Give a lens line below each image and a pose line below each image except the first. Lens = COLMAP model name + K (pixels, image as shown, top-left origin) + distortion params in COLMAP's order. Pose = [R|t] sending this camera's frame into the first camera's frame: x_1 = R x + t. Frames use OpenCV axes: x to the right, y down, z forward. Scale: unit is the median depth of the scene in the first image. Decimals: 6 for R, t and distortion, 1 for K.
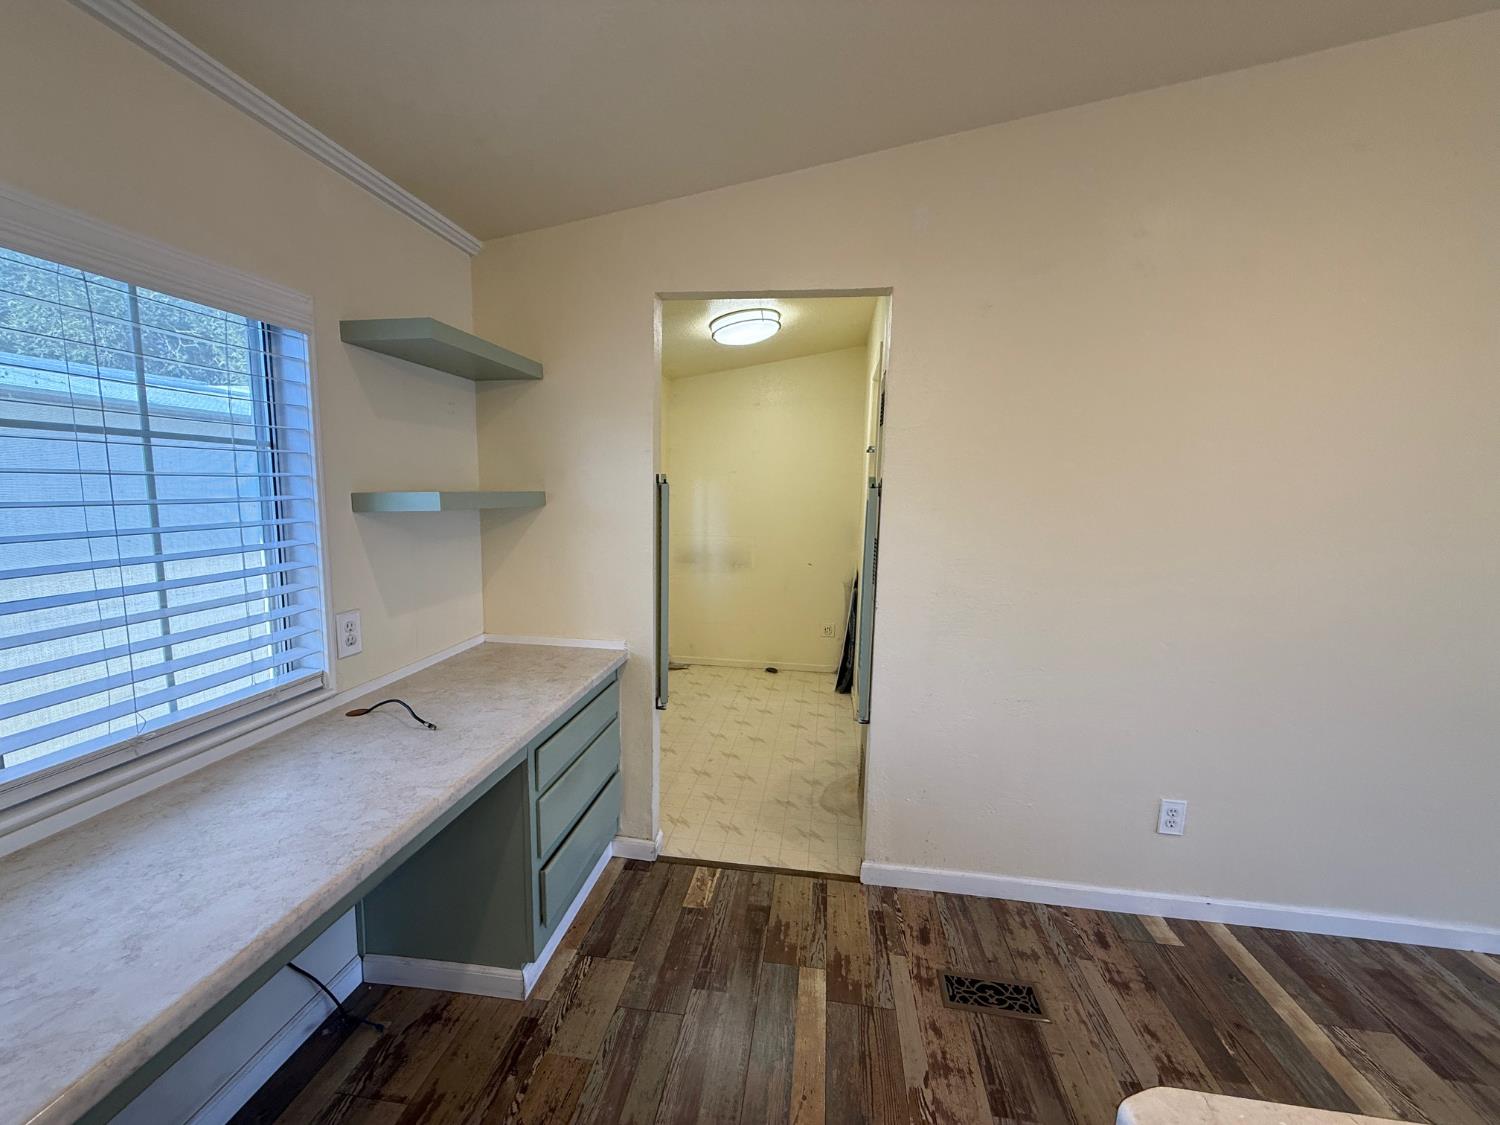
lens RADIAL K [[595.5, 0, 742.5], [0, 595.5, 571.0], [0, 0, 1]] dist [0.001031, -0.000358]
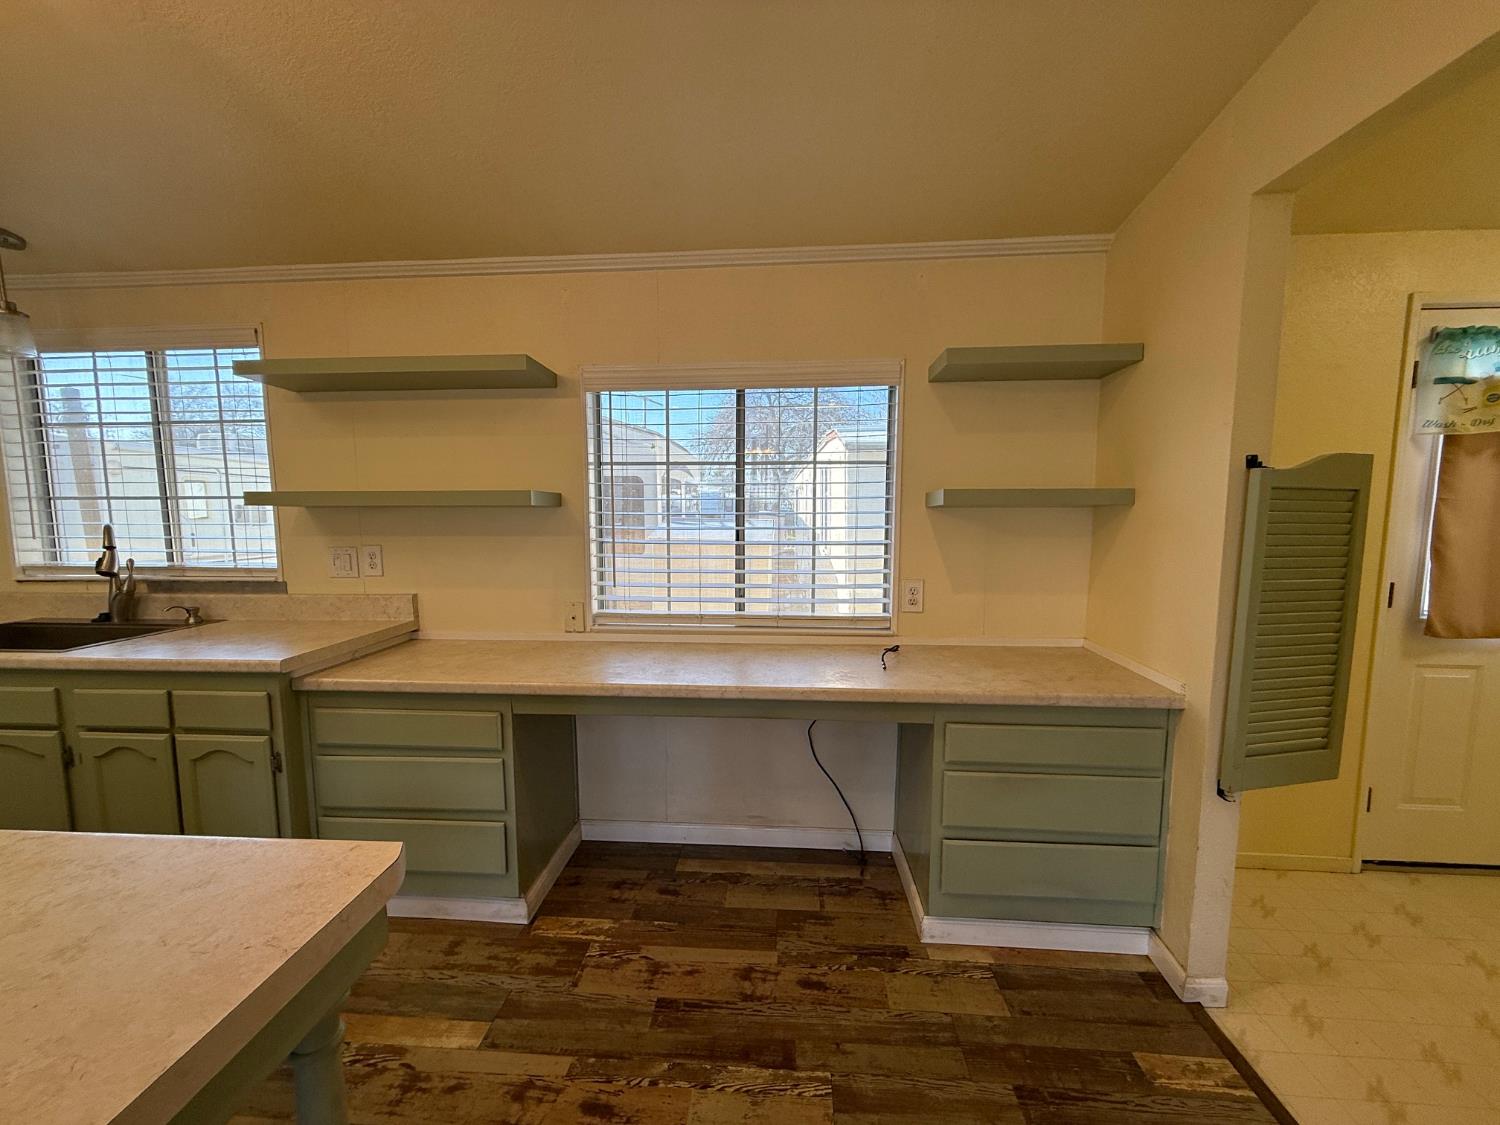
lens RADIAL K [[595.5, 0, 753.7], [0, 595.5, 571.1], [0, 0, 1]] dist [0.001031, -0.000358]
pose [[0.072807, 0.091085, -0.993178, 0.645020], [-0.134439, 0.987629, 0.080721, -0.012015], [0.988244, 0.127645, 0.084152, 0.500207]]
